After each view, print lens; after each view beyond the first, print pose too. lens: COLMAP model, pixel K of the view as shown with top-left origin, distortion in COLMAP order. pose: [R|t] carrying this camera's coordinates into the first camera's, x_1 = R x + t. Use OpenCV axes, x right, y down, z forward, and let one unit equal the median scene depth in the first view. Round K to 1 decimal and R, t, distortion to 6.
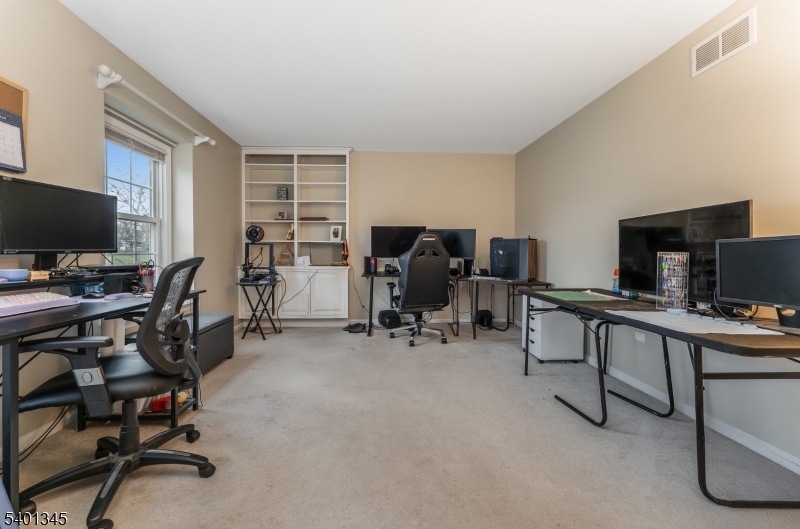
lens RADIAL K [[320.5, 0, 397.8], [0, 320.5, 253.5], [0, 0, 1]] dist [-0.000289, -0.000002]
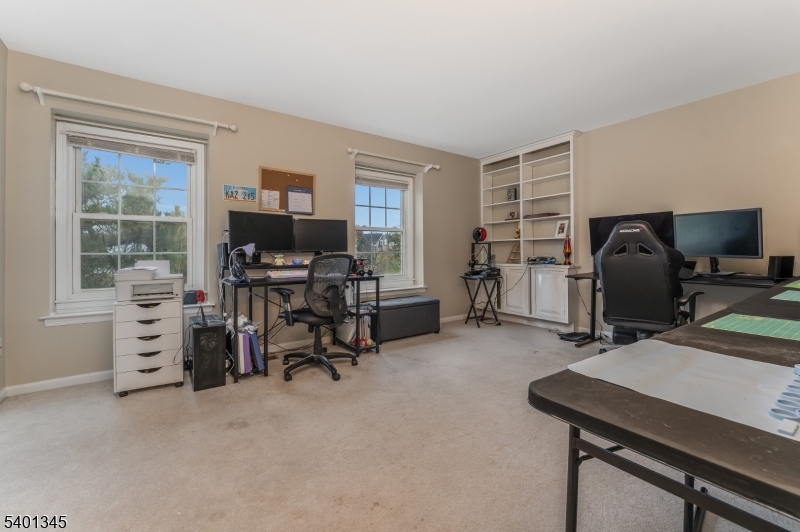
lens RADIAL K [[334.7, 0, 398.9], [0, 334.7, 248.6], [0, 0, 1]] dist [-0.000215, -0.000124]
pose [[0.544721, -0.016445, -0.838456, 0.363518], [0.007301, 0.999863, -0.014867, 0.003871], [0.838585, 0.001977, 0.544767, 0.096157]]
